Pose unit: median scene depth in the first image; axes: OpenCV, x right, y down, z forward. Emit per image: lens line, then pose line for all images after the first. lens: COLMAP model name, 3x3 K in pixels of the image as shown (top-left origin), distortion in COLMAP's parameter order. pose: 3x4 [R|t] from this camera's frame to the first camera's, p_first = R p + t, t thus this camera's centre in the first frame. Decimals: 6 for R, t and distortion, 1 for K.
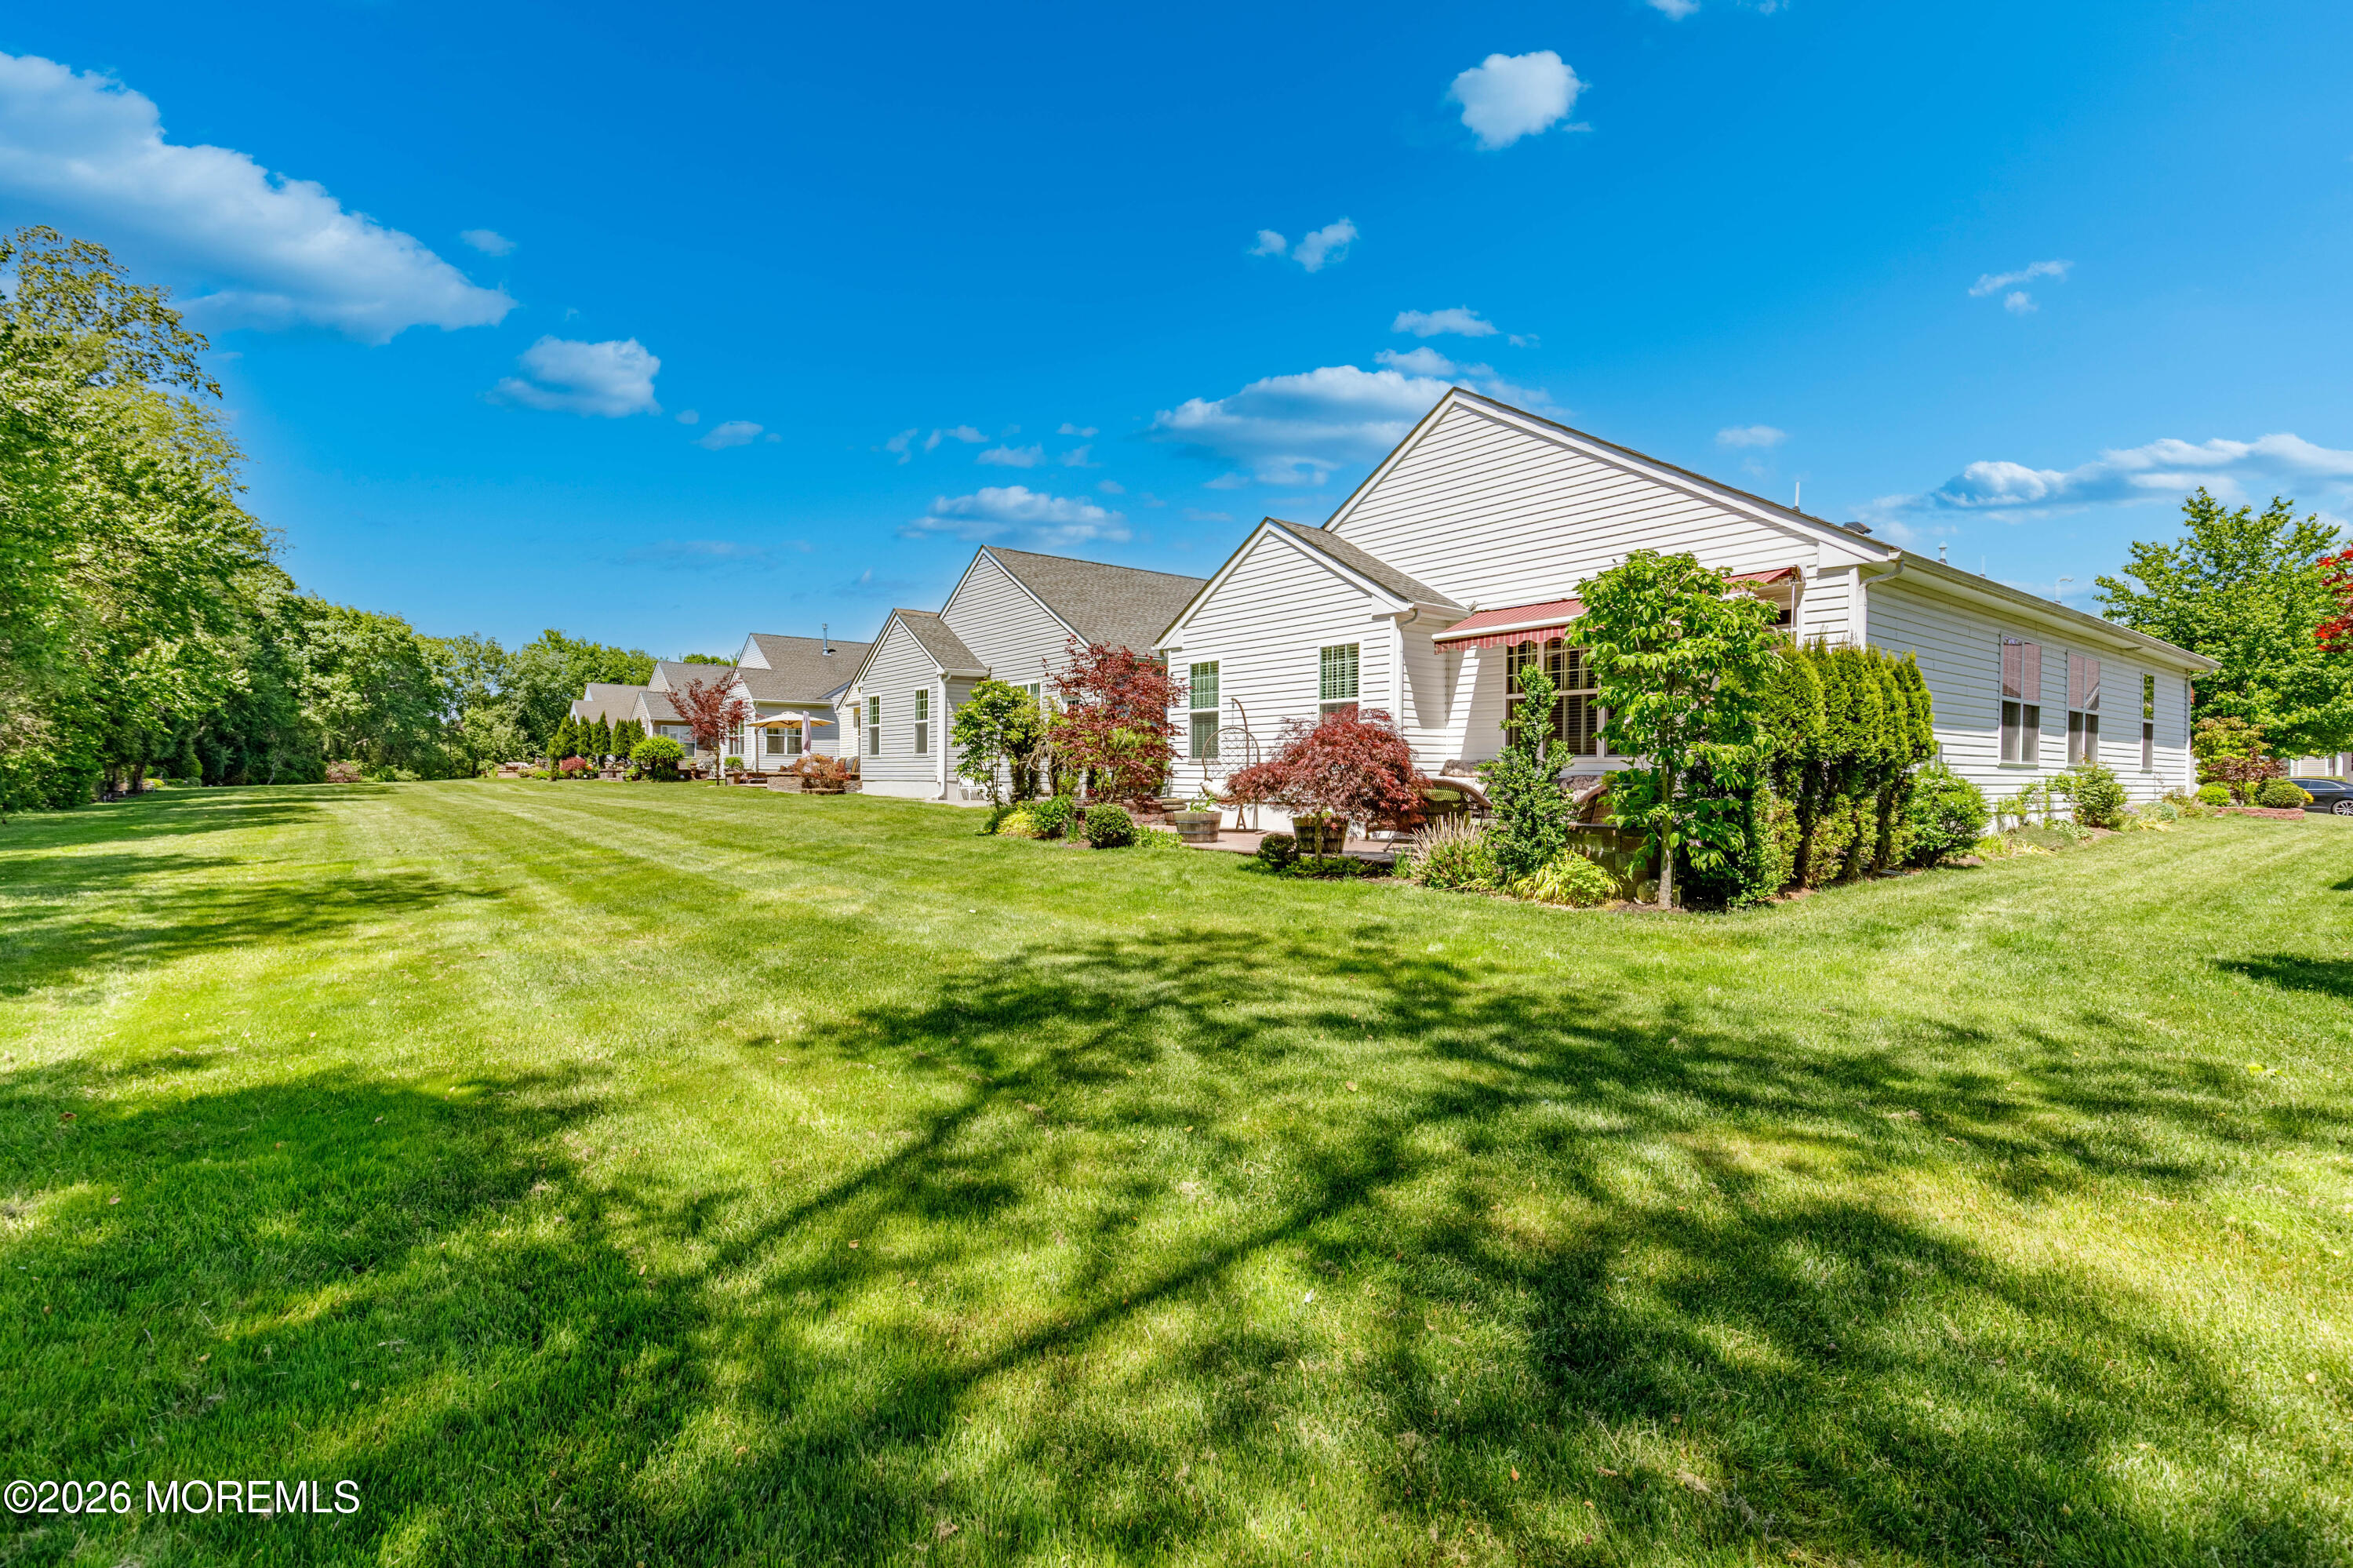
lens RADIAL K [[1364.5, 0, 1128.2], [0, 1364.5, 782.4], [0, 0, 1]] dist [0.001070, 0.000052]
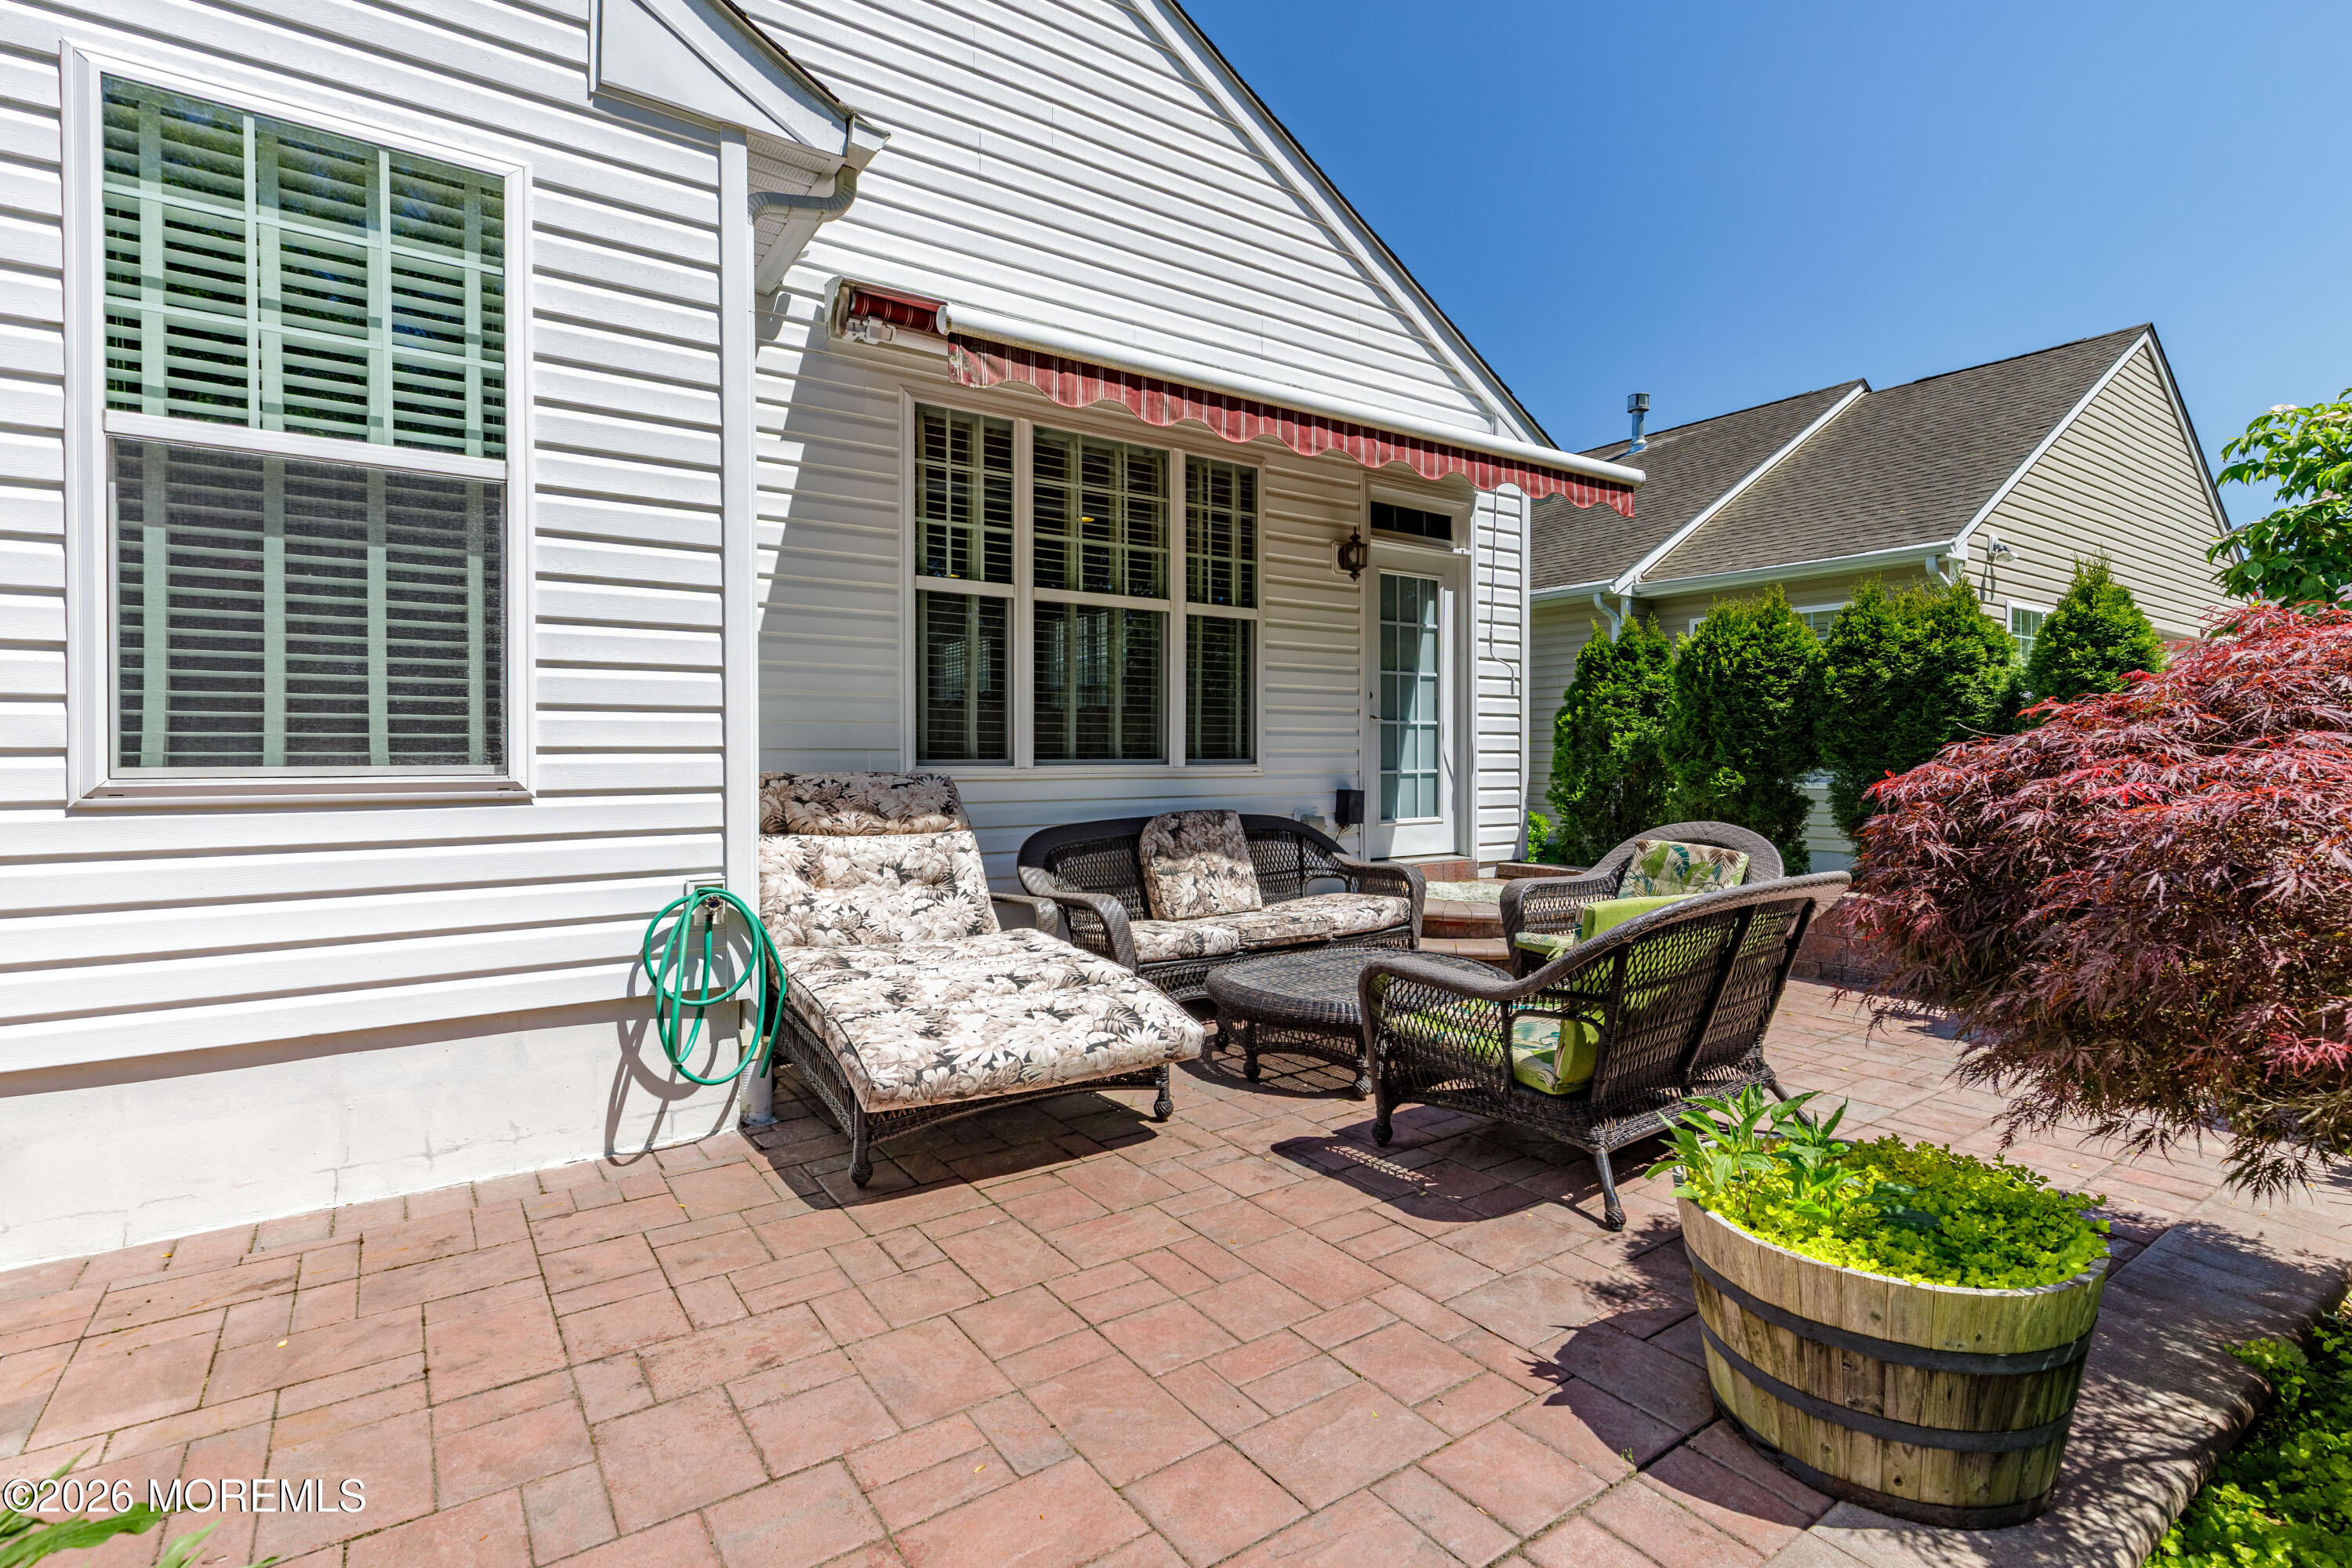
lens RADIAL K [[1061.6, 0, 1147.0], [0, 1061.6, 766.1], [0, 0, 1]] dist [0.003313, 0.000311]
pose [[0.009201, -0.019036, 0.999776, 0.017428], [-0.000509, 0.999819, 0.019041, -0.021888], [-0.999958, -0.000684, 0.009190, 0.900632]]
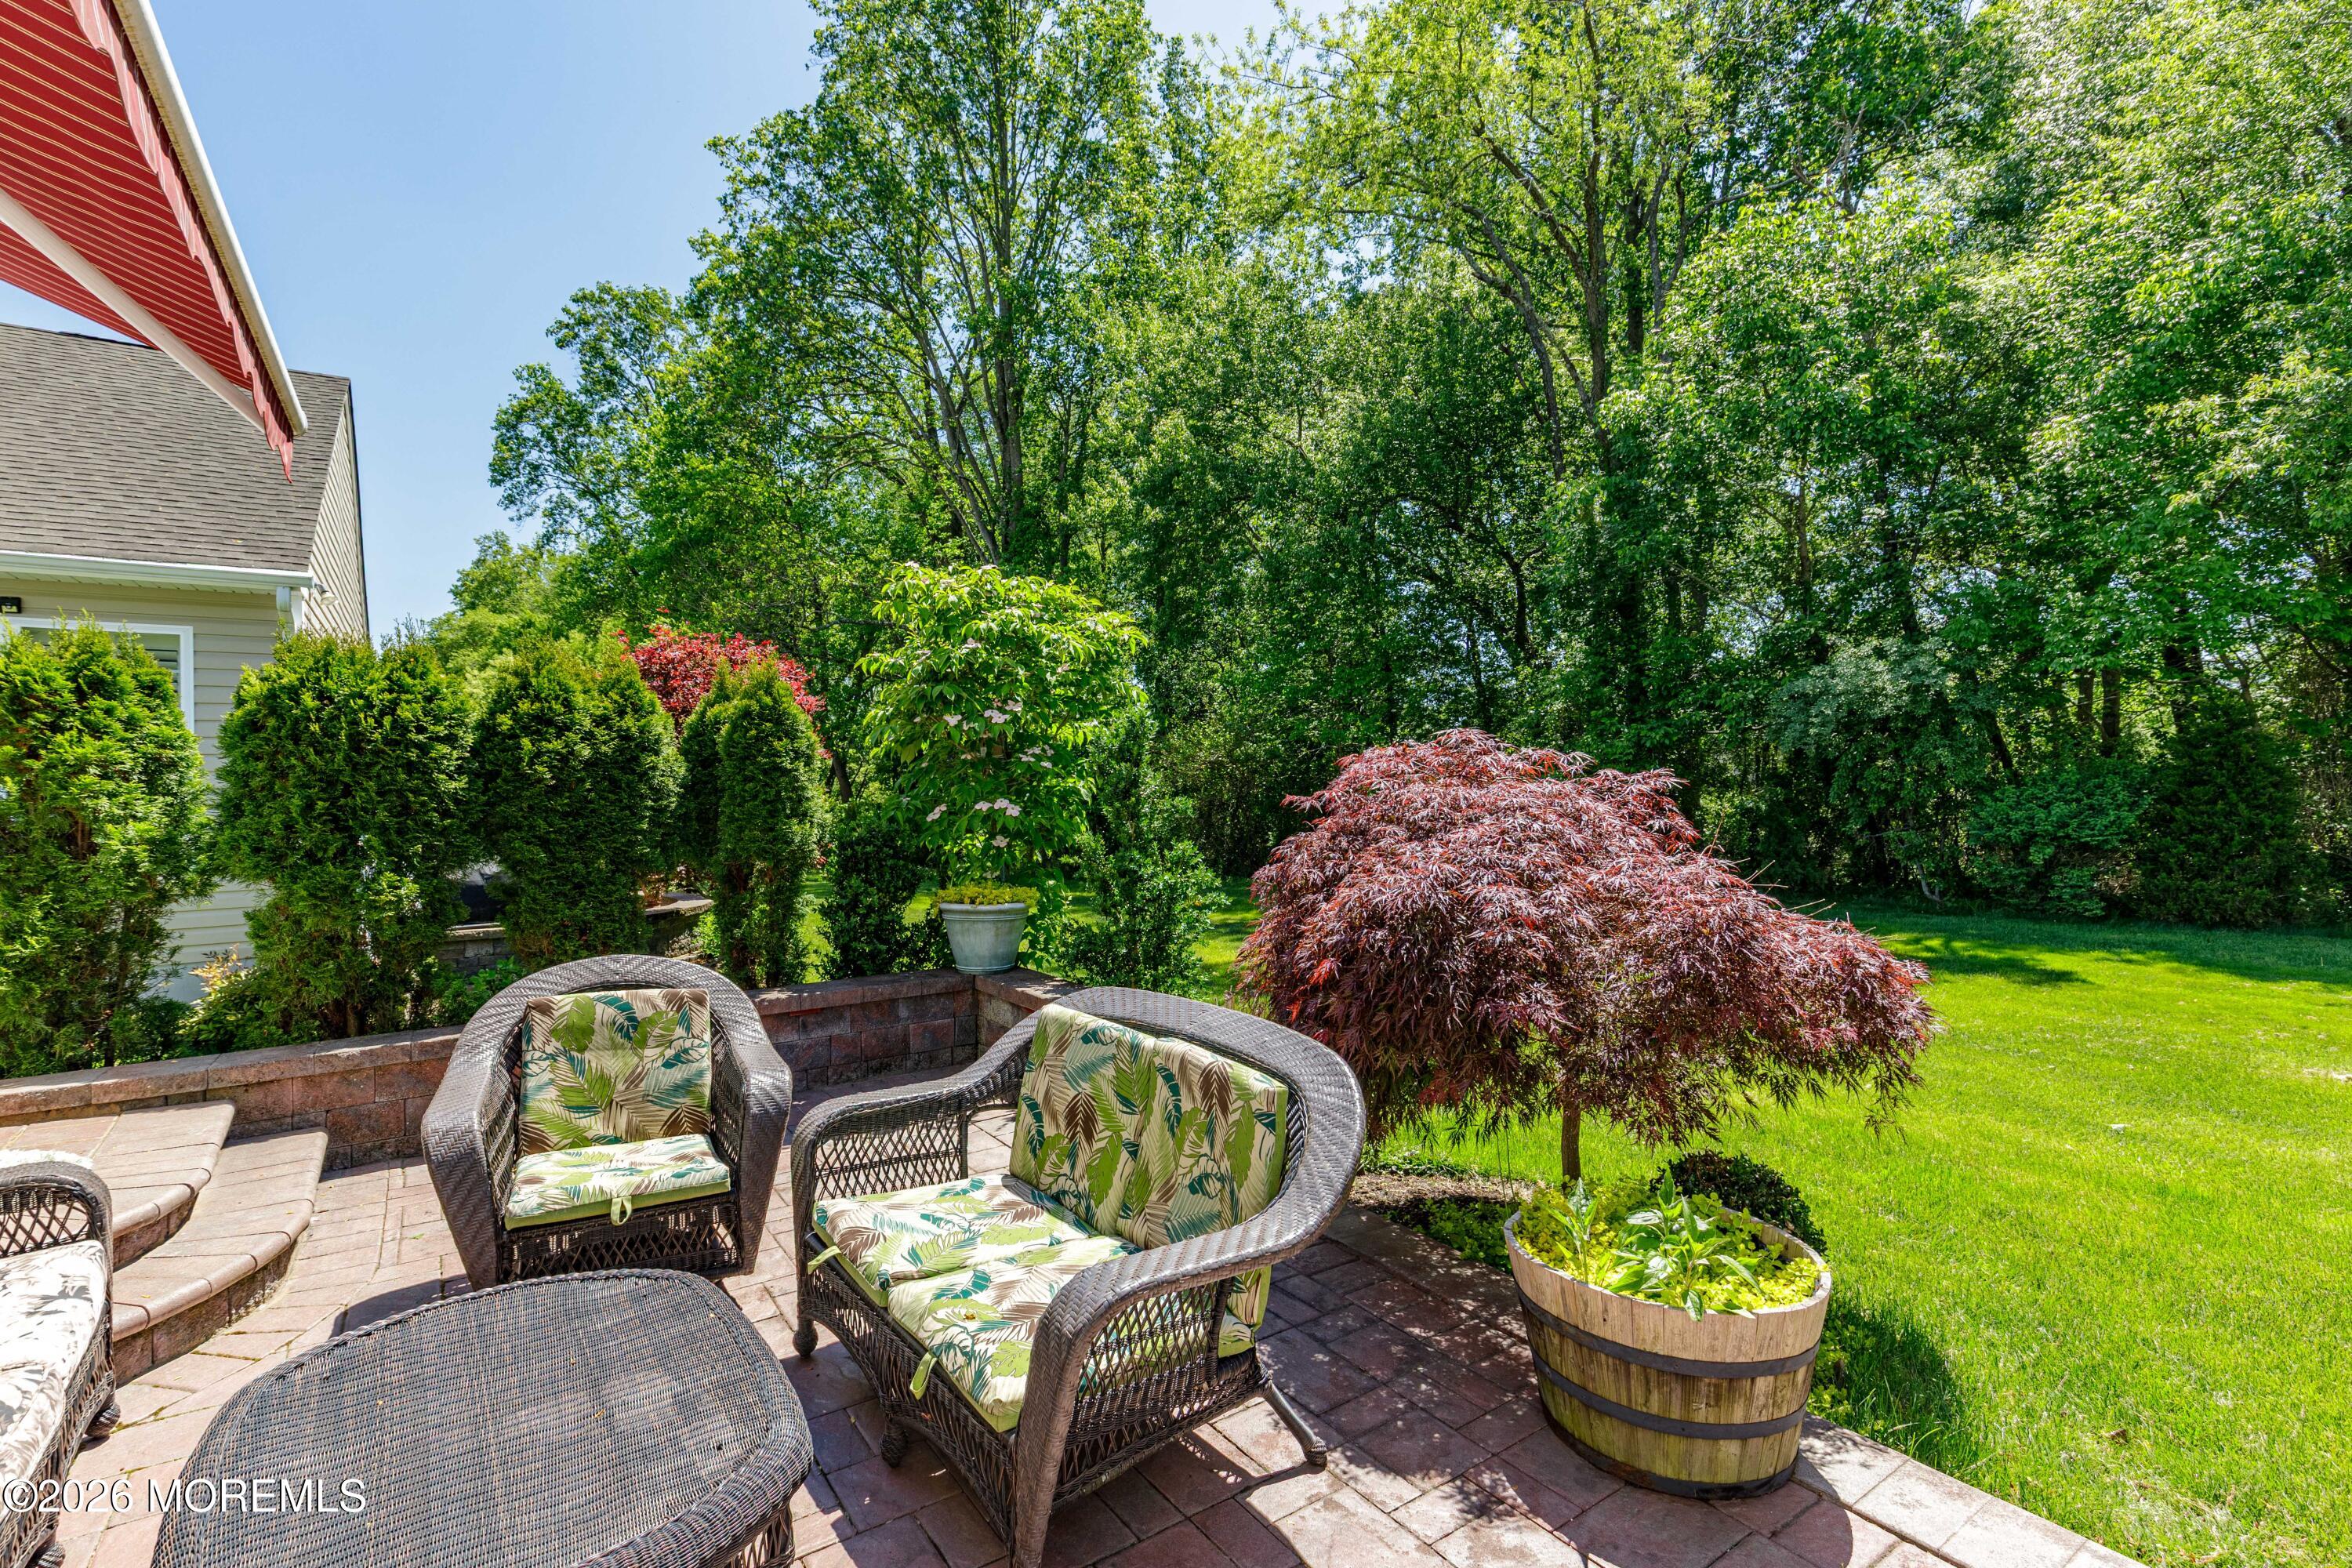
lens RADIAL K [[1093.1, 0, 1231.8], [0, 1093.1, 775.8], [0, 0, 1]] dist [0.012970, 0.000235]
pose [[-0.999984, 0.005009, -0.002700, 0.167170], [0.005035, 0.999938, -0.009890, -0.033120], [0.002650, -0.009904, -0.999947, 0.962594]]
